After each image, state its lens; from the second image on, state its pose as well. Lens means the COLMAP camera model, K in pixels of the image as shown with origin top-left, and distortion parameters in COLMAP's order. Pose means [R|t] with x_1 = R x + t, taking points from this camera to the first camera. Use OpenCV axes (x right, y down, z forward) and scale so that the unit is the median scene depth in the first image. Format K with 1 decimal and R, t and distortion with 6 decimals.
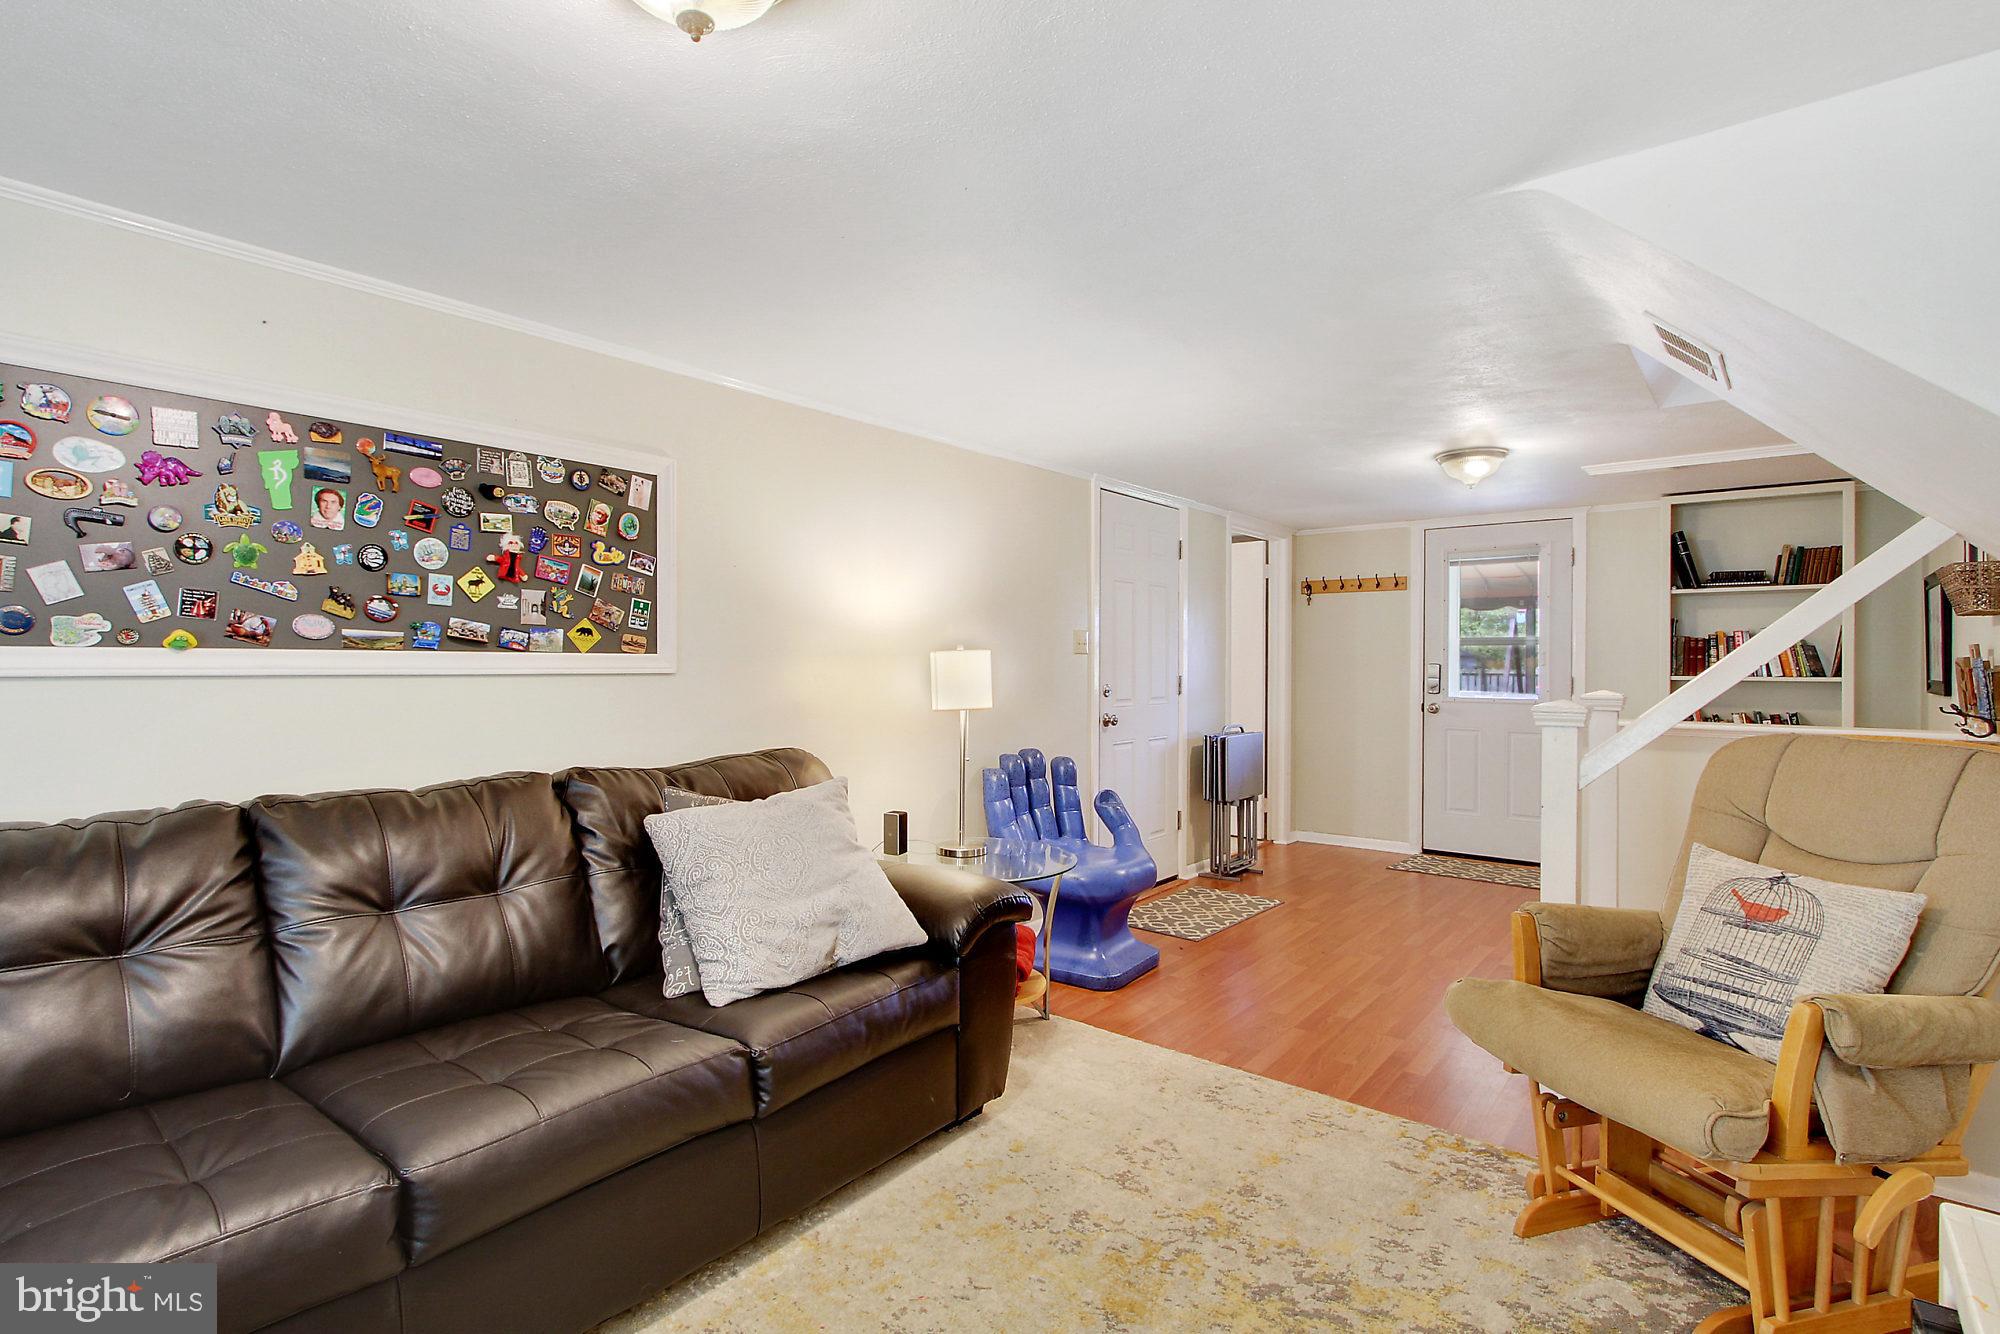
lens RADIAL K [[938.3, 0, 1003.6], [0, 938.3, 663.4], [0, 0, 1]] dist [-0.012648, -0.000056]
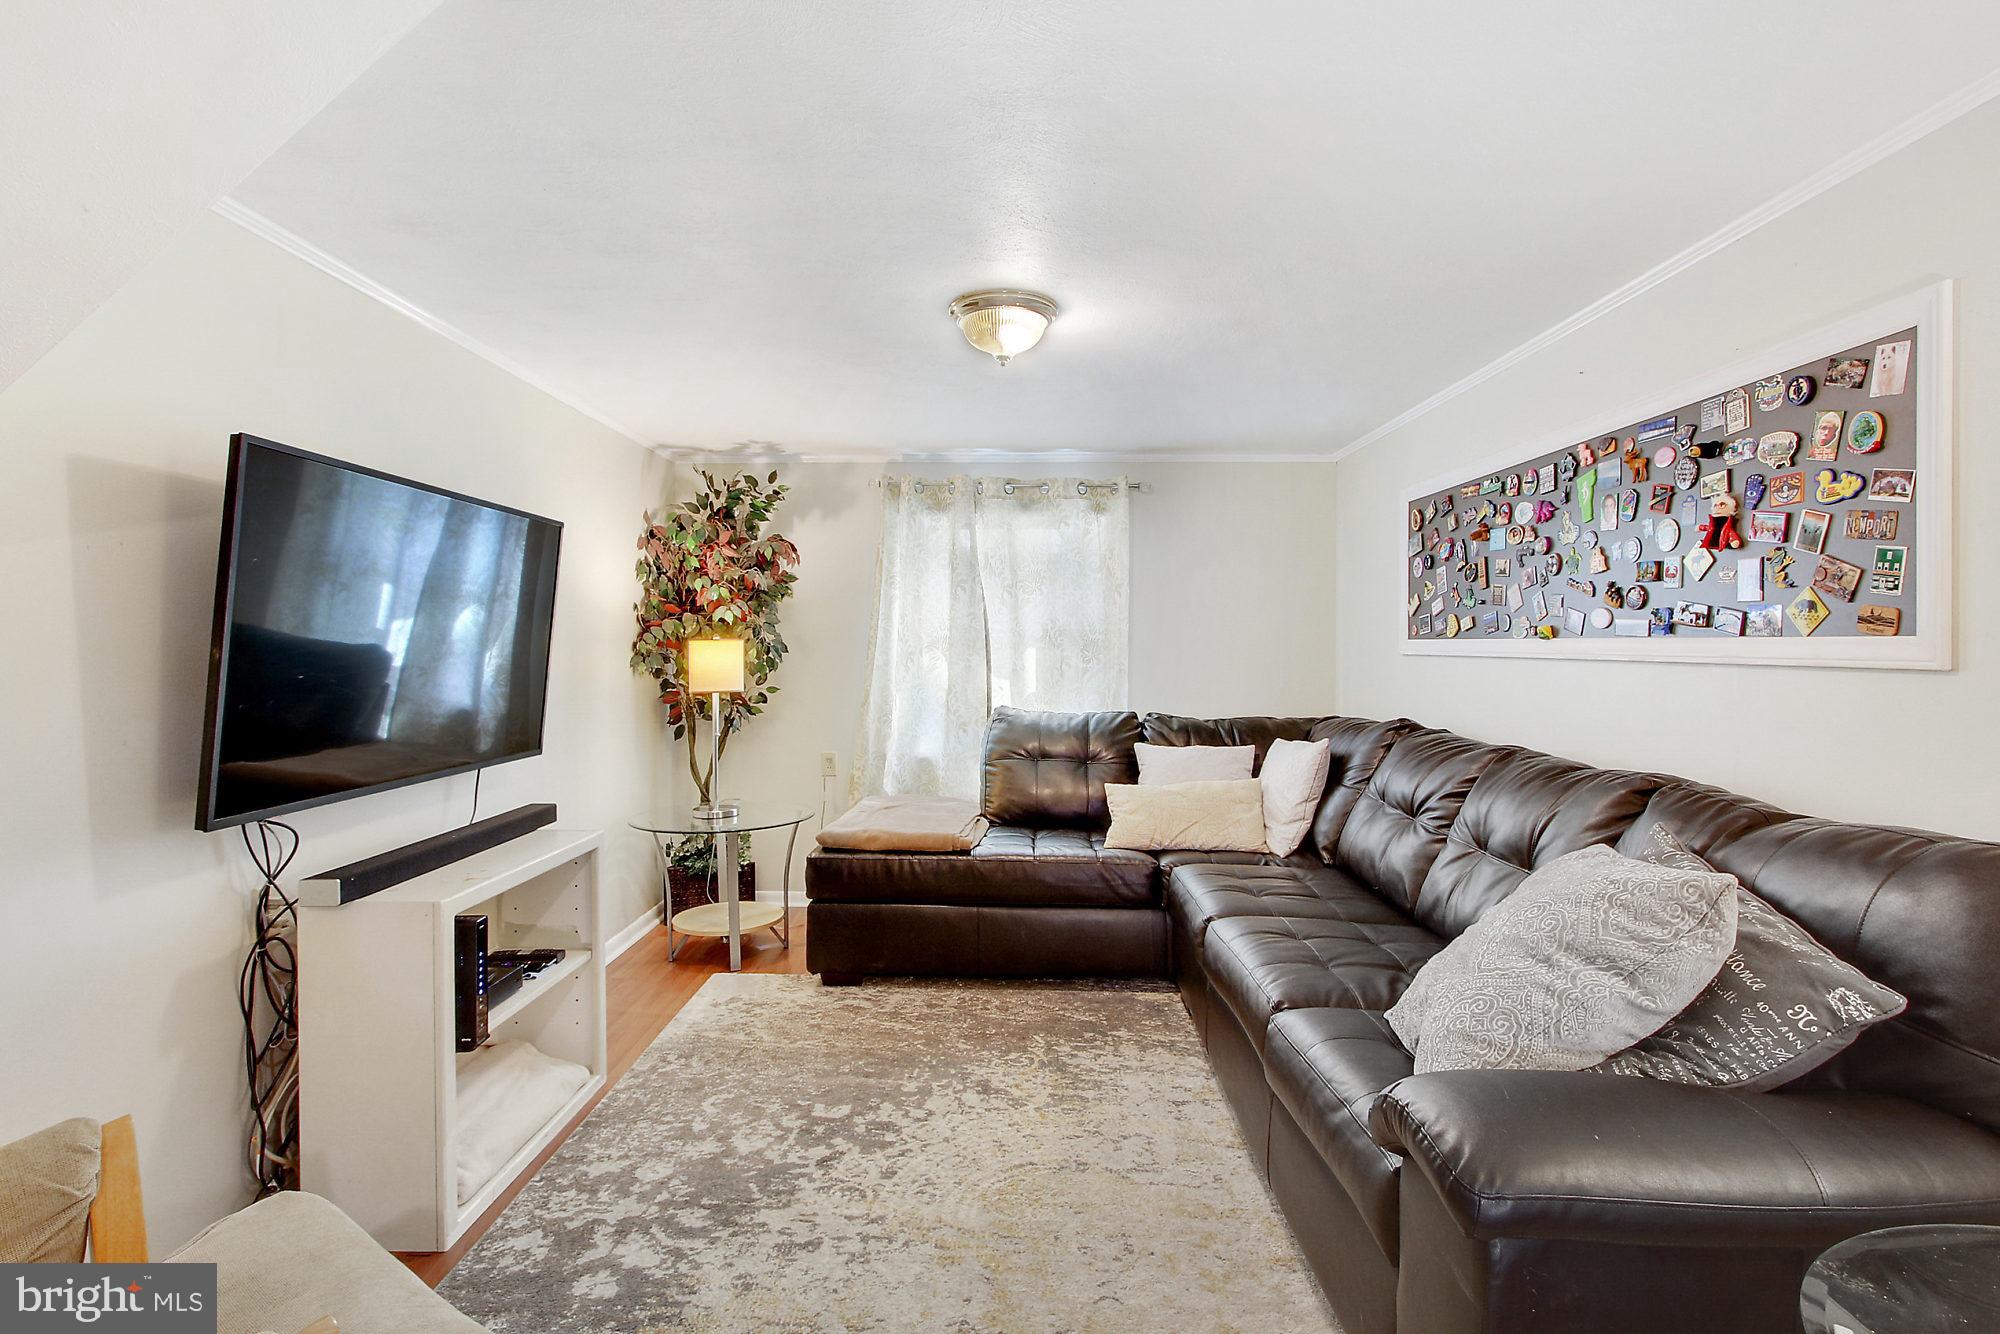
lens RADIAL K [[938.3, 0, 999.9], [0, 938.3, 655.1], [0, 0, 1]] dist [-0.012648, -0.000056]
pose [[-0.783719, 0.005969, -0.621087, 0.479589], [-0.001974, 0.999925, 0.012101, -0.004579], [0.621113, 0.010710, -0.783648, 1.232590]]
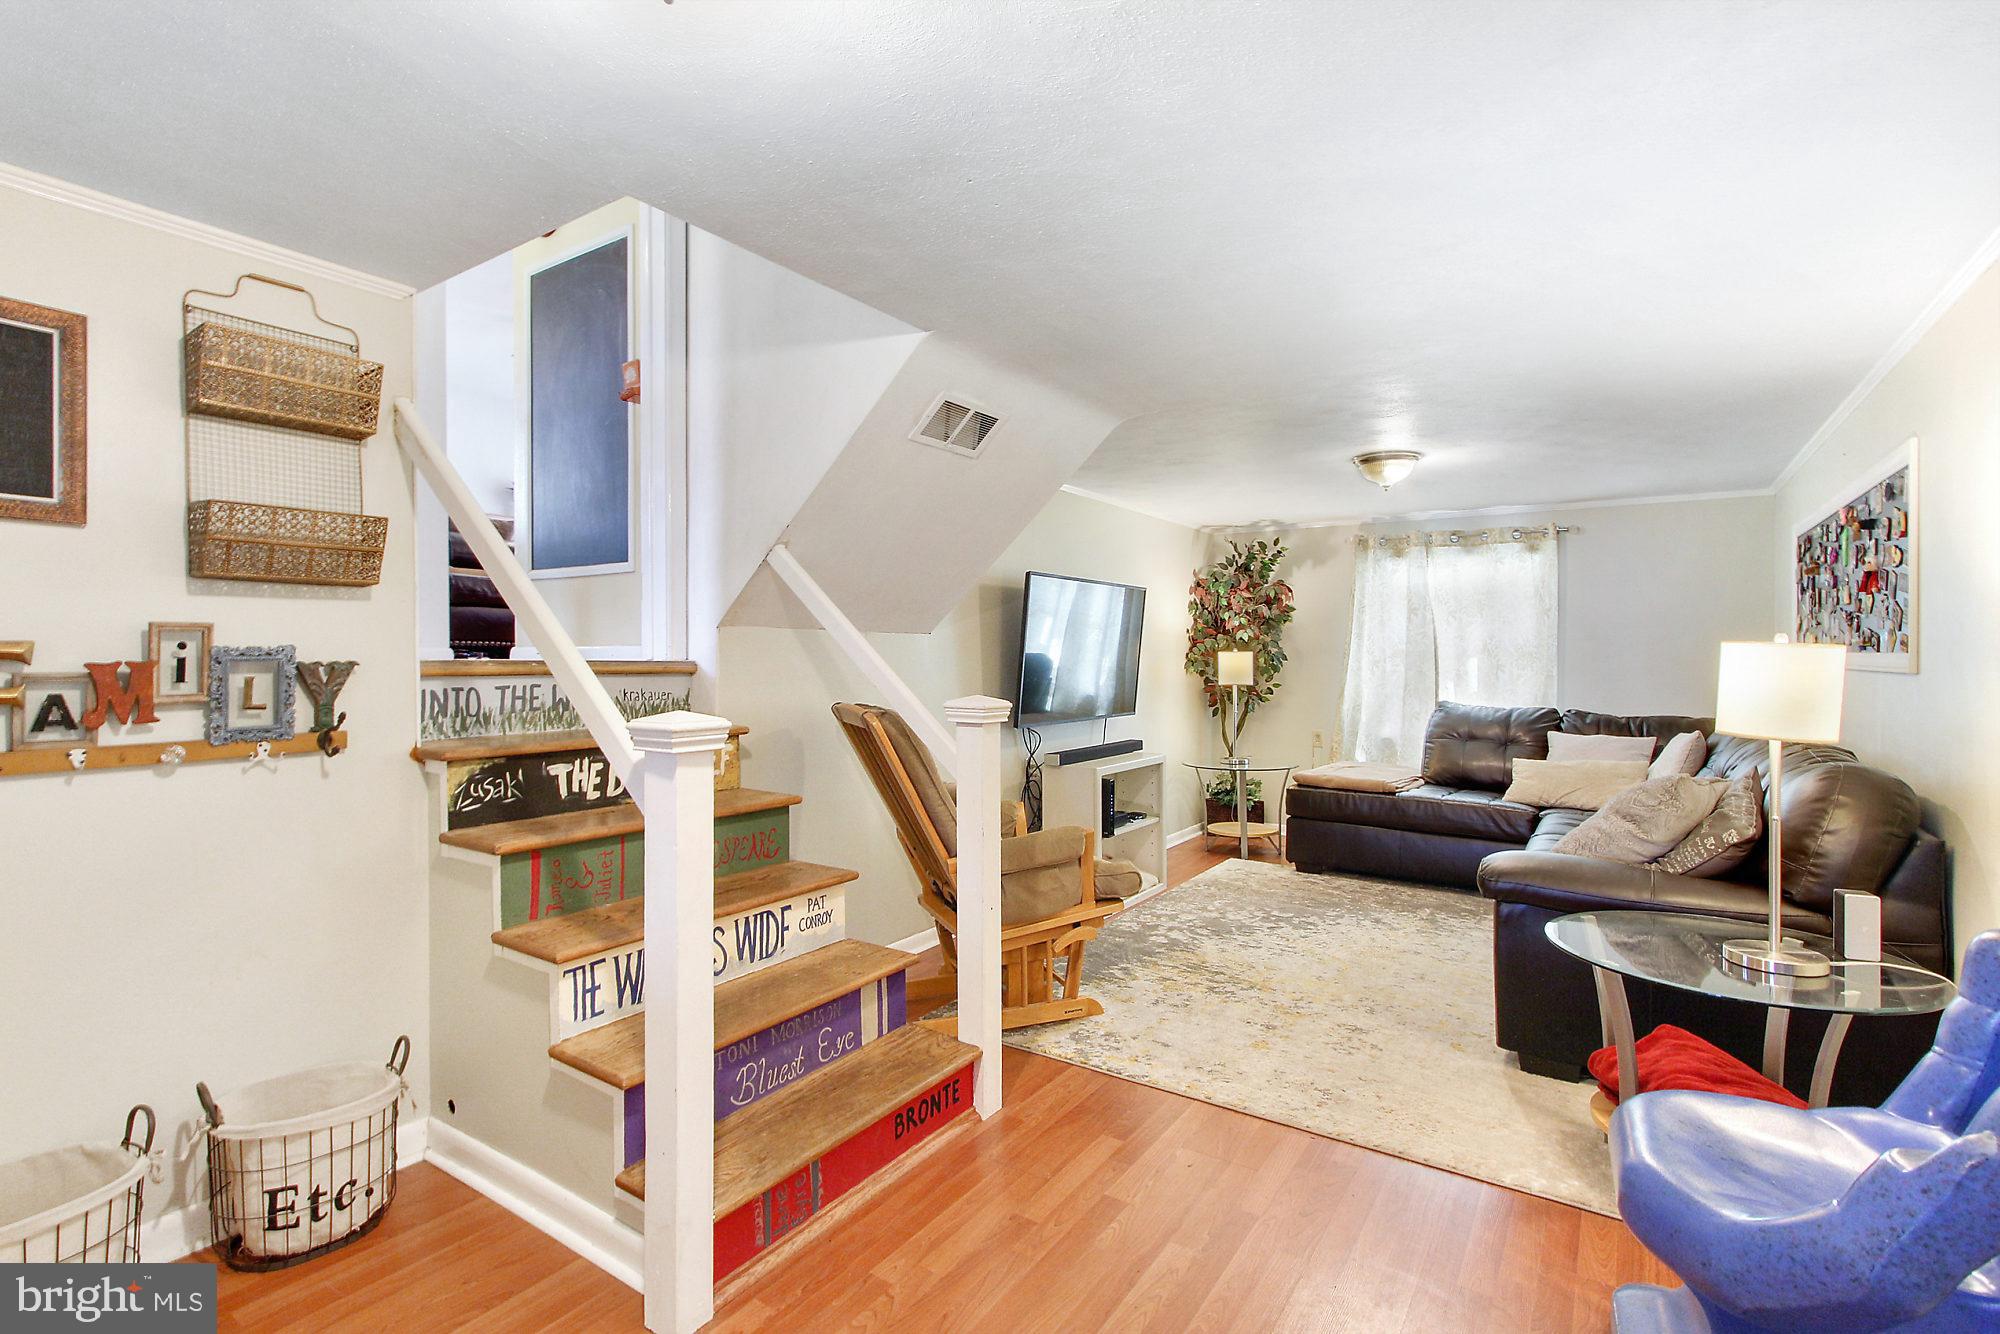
lens RADIAL K [[938.3, 0, 994.7], [0, 938.3, 662.0], [0, 0, 1]] dist [-0.012648, -0.000056]
pose [[-0.996904, -0.001150, -0.078616, 0.700014], [-0.002111, 0.999924, 0.012138, -0.012033], [0.078596, 0.012266, -0.996831, 2.101301]]
